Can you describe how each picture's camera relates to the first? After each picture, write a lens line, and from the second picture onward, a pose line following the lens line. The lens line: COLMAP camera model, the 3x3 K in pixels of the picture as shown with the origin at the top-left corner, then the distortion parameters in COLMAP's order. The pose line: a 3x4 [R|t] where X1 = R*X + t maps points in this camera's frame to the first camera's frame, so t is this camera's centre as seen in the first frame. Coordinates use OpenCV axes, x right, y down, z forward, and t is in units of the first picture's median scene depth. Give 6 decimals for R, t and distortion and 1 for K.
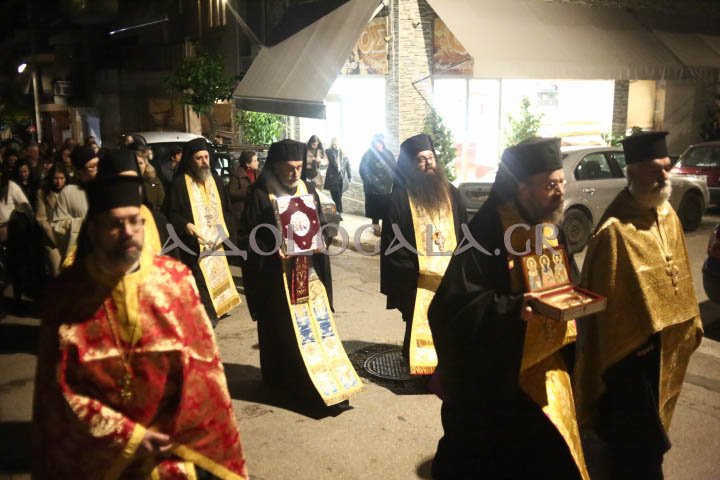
lens RADIAL K [[716.1, 0, 362.6], [0, 716.1, 238.0], [0, 0, 1]] dist [-0.107042, 0.000000]
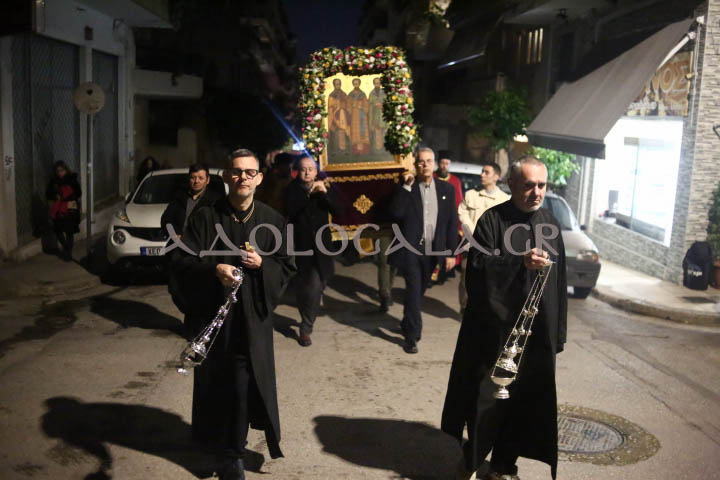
lens RADIAL K [[716.1, 0, 357.4], [0, 716.1, 245.6], [0, 0, 1]] dist [-0.107042, 0.000000]
pose [[0.881508, 0.130200, -0.453863, 0.088417], [-0.153833, 0.987978, -0.015358, 0.004376], [0.446407, 0.083357, 0.890939, 0.062202]]
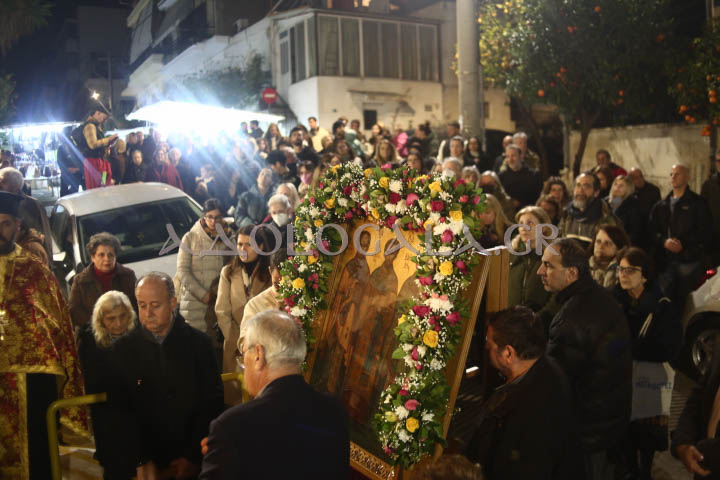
lens RADIAL K [[716.1, 0, 358.5], [0, 716.1, 240.5], [0, 0, 1]] dist [-0.107042, 0.000000]
pose [[0.114022, 0.303254, -0.946063, -0.016448], [-0.230542, 0.934356, 0.271716, -0.455880], [0.966359, 0.187126, 0.176450, 1.056870]]
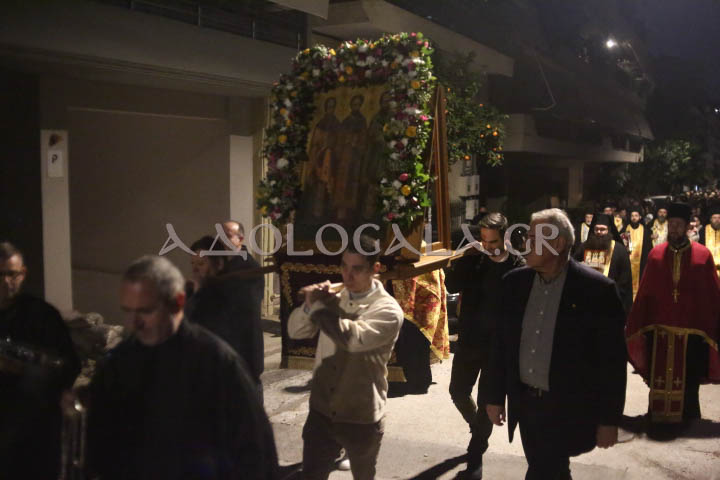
lens RADIAL K [[716.1, 0, 381.9], [0, 716.1, 238.7], [0, 0, 1]] dist [-0.107042, 0.000000]
pose [[0.444937, 0.161441, -0.880891, 0.165723], [-0.202083, 0.976348, 0.076864, -0.227553], [0.872464, 0.143813, 0.467037, 0.872099]]
